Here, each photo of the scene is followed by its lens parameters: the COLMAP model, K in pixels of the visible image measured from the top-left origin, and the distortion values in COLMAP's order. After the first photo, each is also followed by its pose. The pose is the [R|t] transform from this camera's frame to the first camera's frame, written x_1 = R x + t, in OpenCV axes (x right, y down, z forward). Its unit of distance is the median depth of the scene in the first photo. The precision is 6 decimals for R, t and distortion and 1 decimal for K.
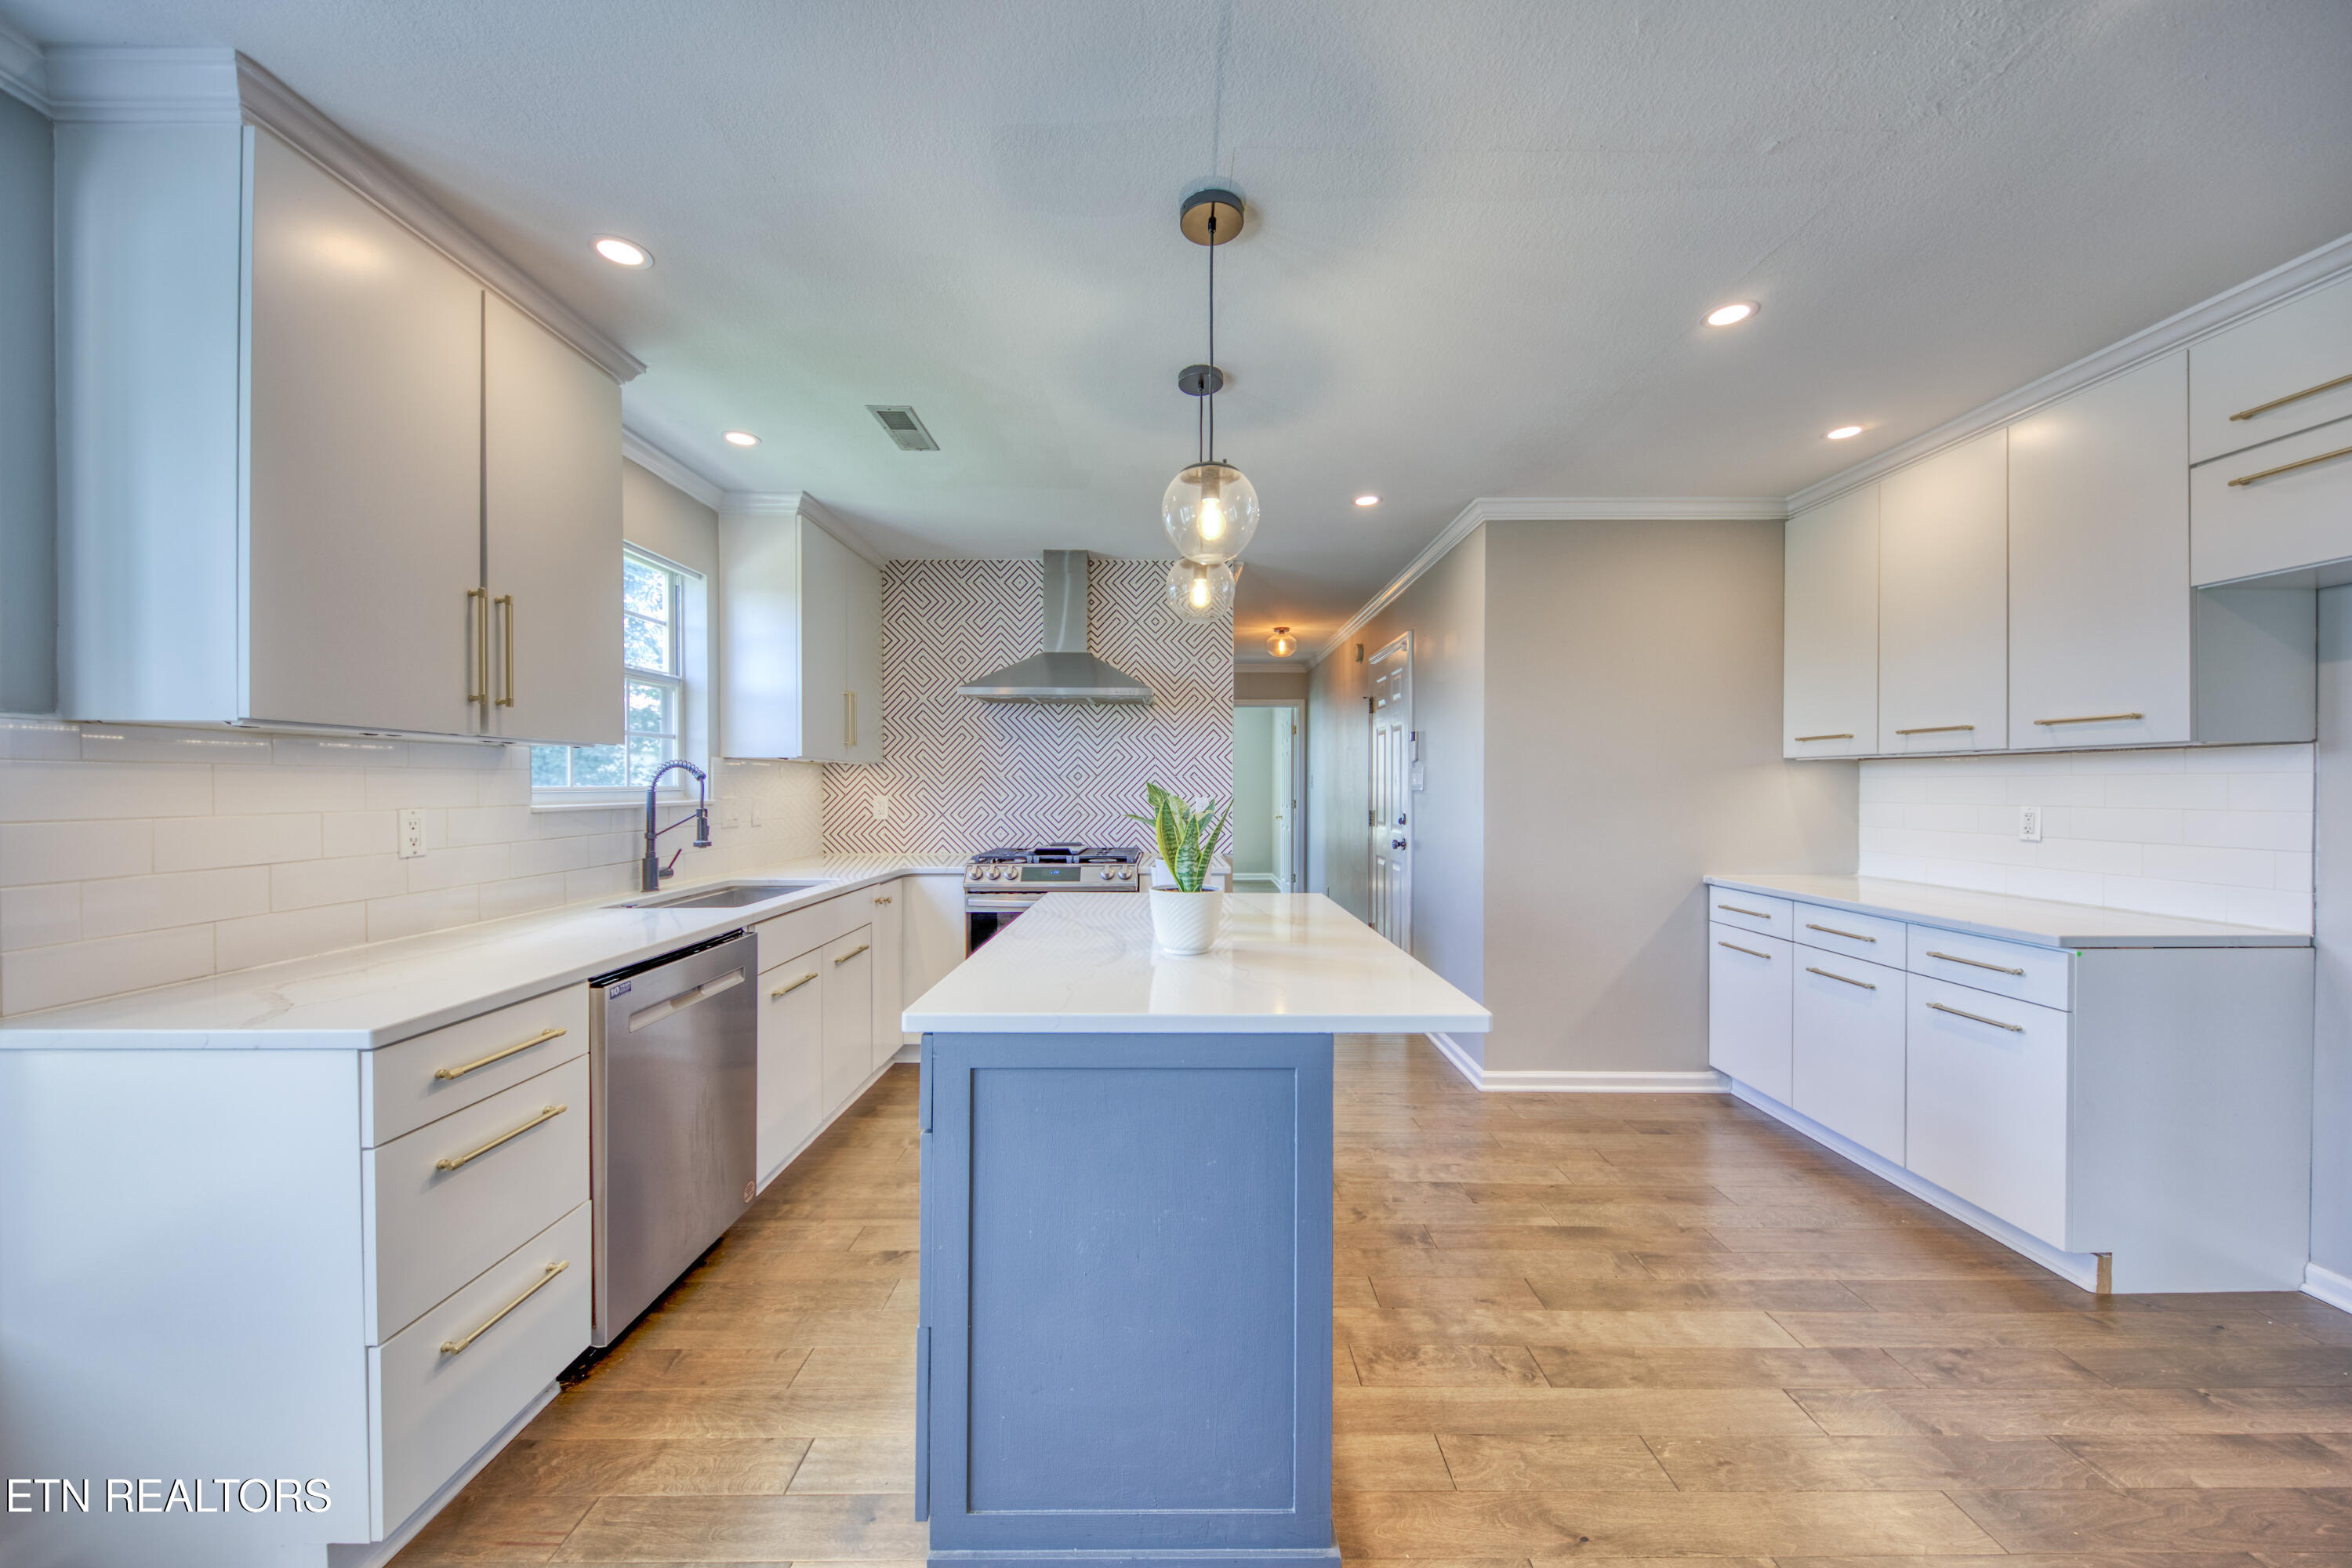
lens RADIAL K [[837.4, 0, 1199.4], [0, 837.4, 789.0], [0, 0, 1]] dist [0.014585, -0.004524]
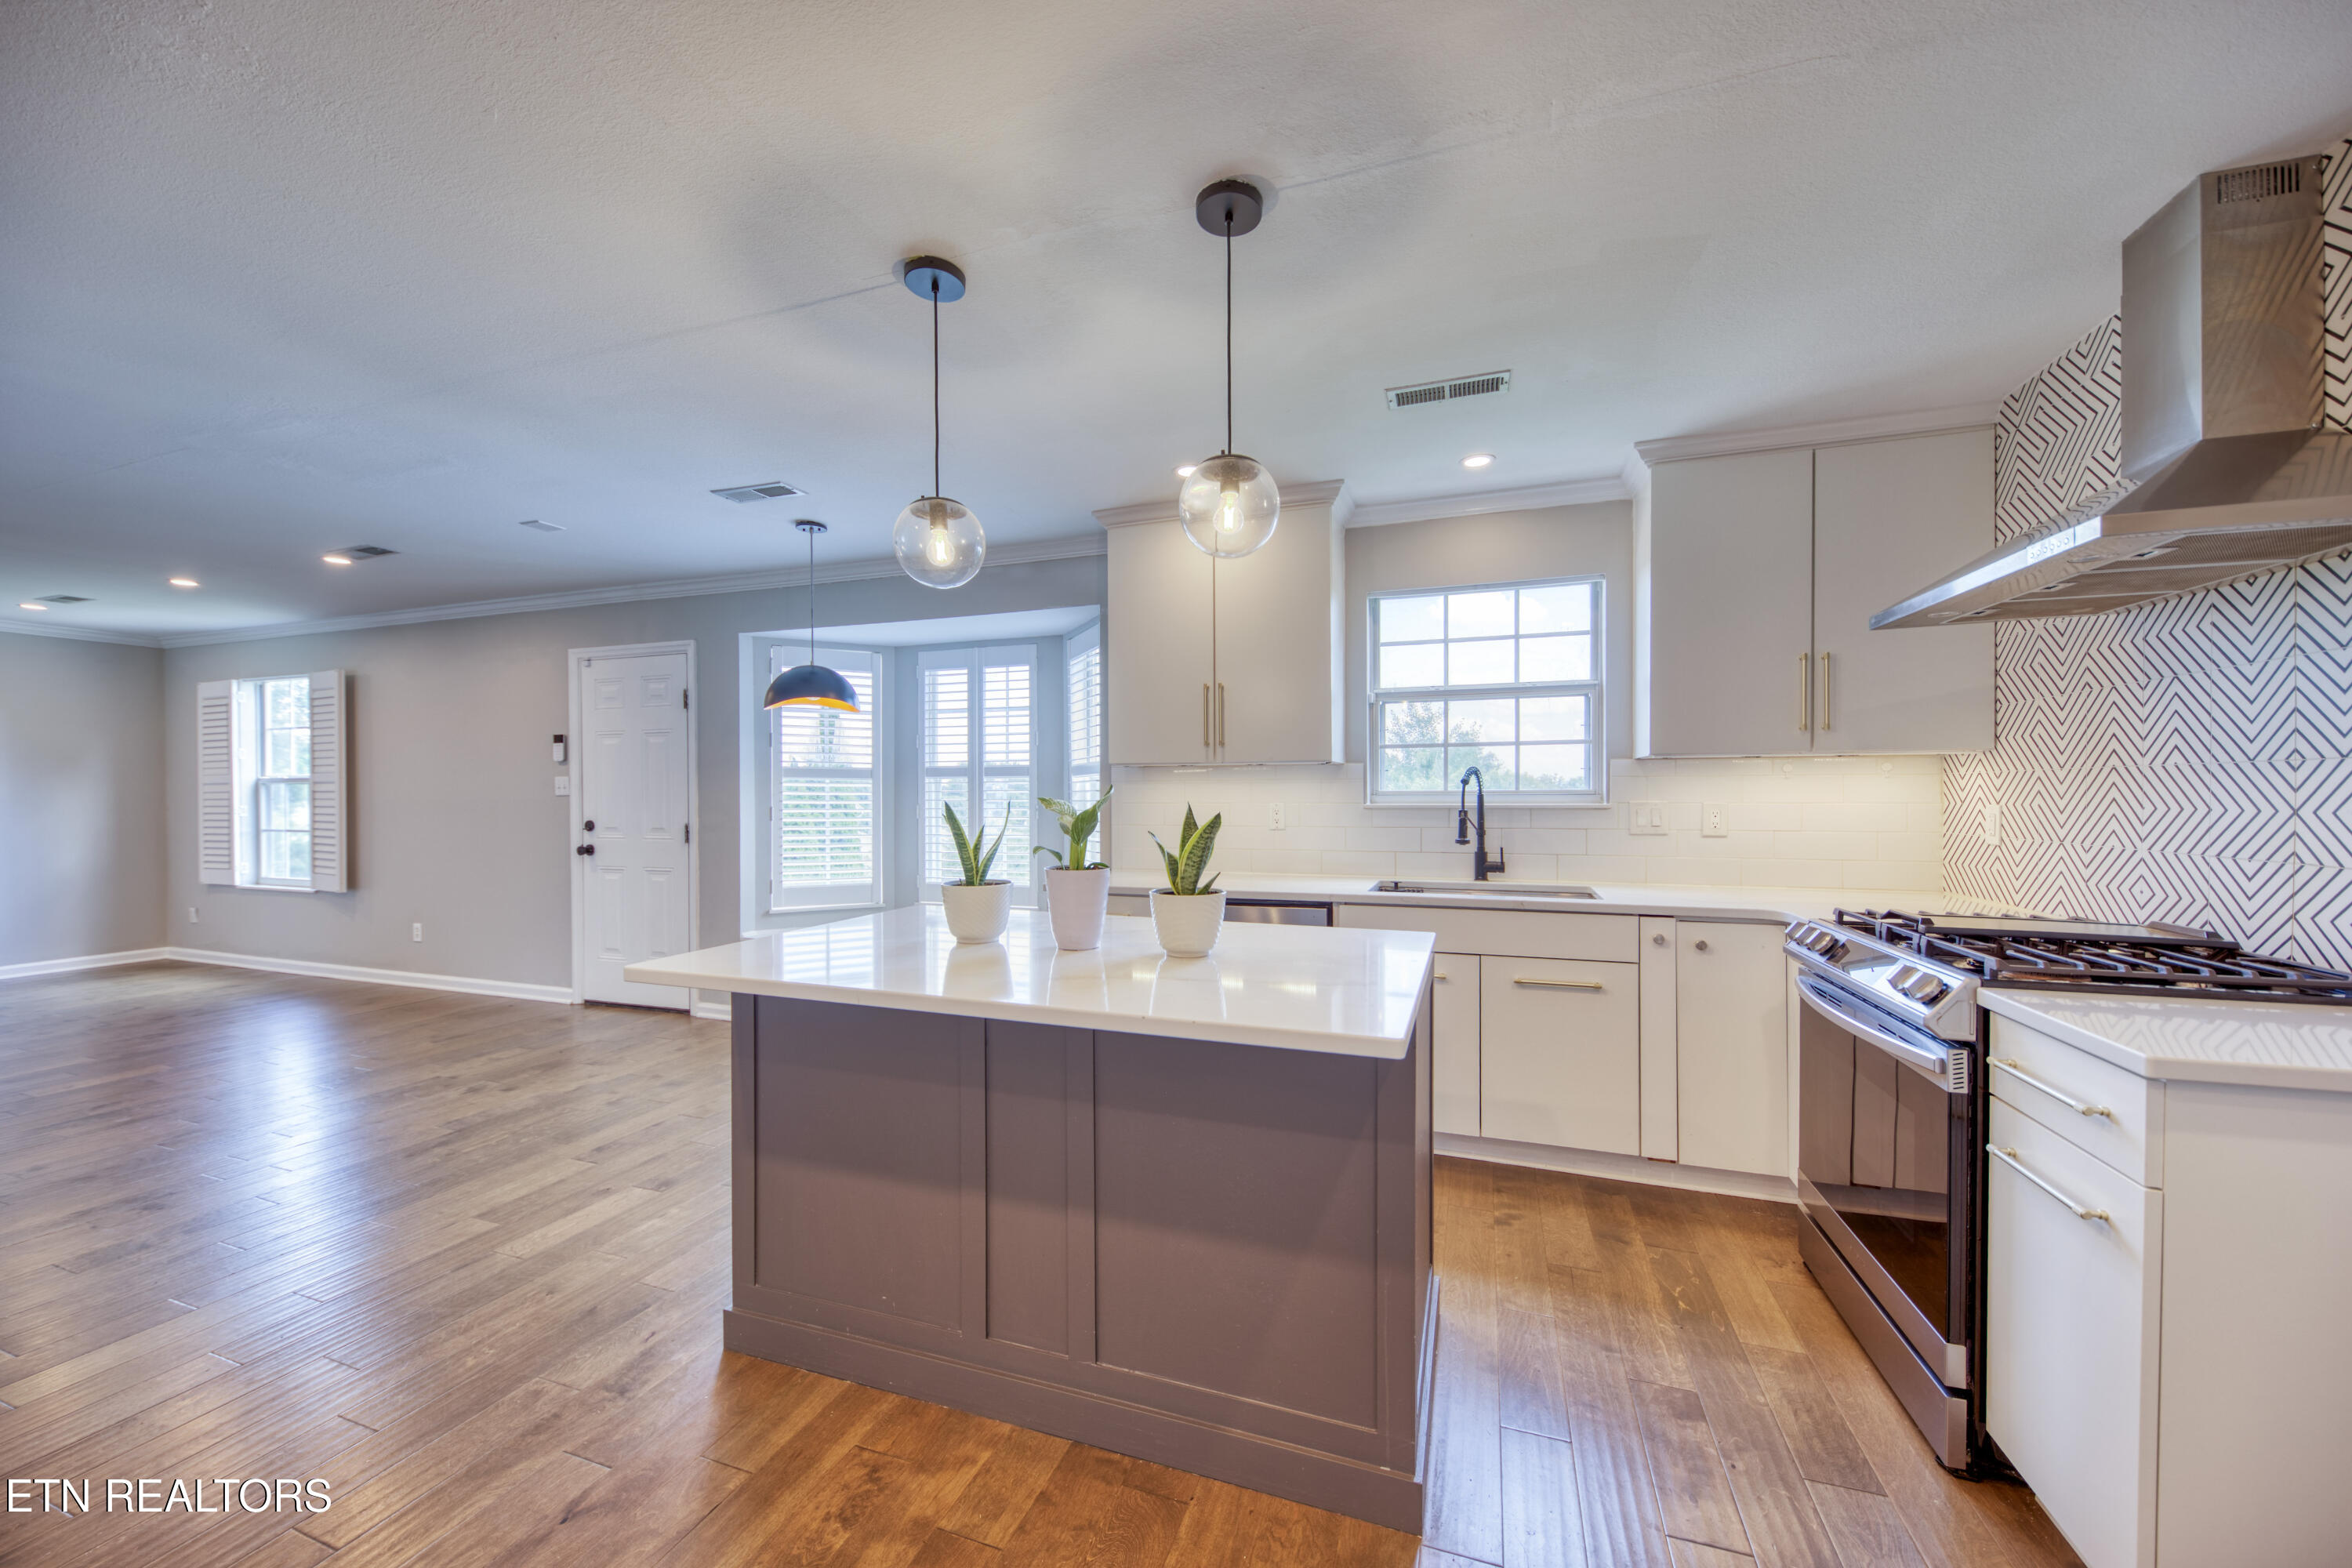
lens RADIAL K [[837.4, 0, 1187.8], [0, 837.4, 794.6], [0, 0, 1]] dist [0.014585, -0.004524]
pose [[-0.349018, 0.005453, -0.937100, 0.571279], [-0.001234, 0.999980, 0.006278, -0.003455], [0.937115, 0.003348, -0.349005, 1.025671]]
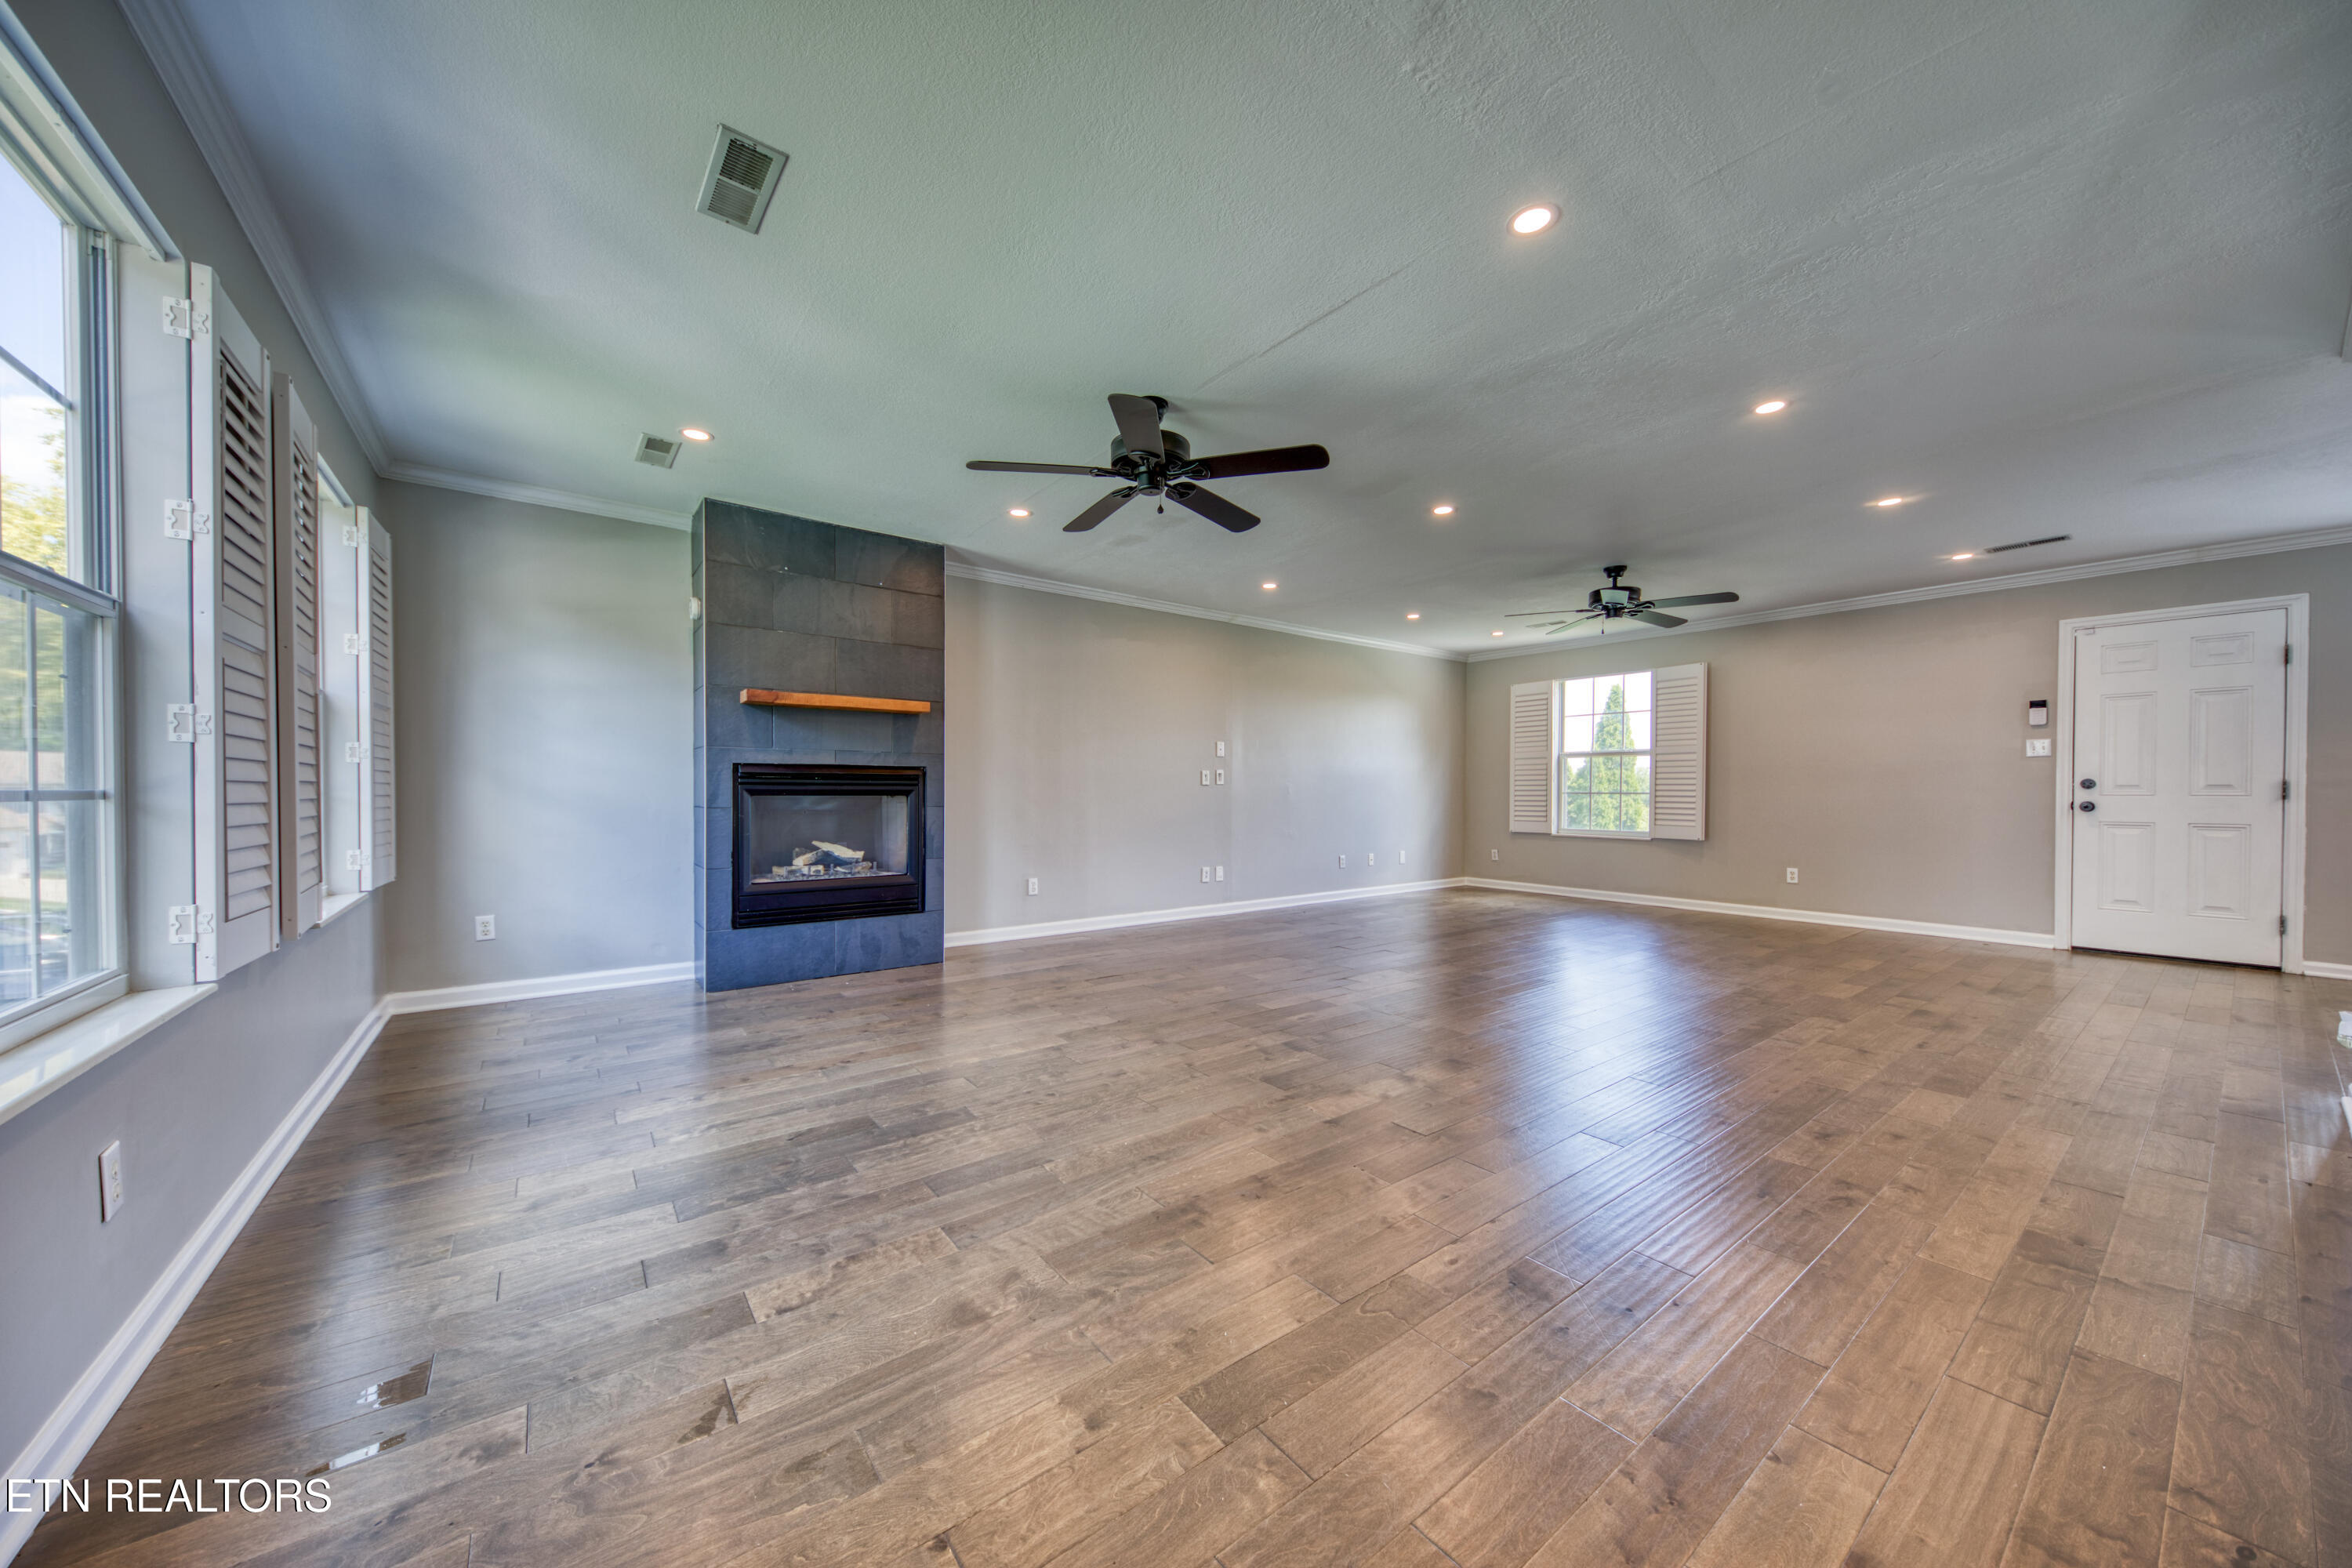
lens RADIAL K [[837.4, 0, 1179.9], [0, 837.4, 800.6], [0, 0, 1]] dist [0.014585, -0.004524]
pose [[-0.801710, 0.006559, -0.597677, 2.092245], [-0.004356, 0.999849, 0.016816, 0.086380], [0.597697, 0.016085, -0.801561, -0.436710]]
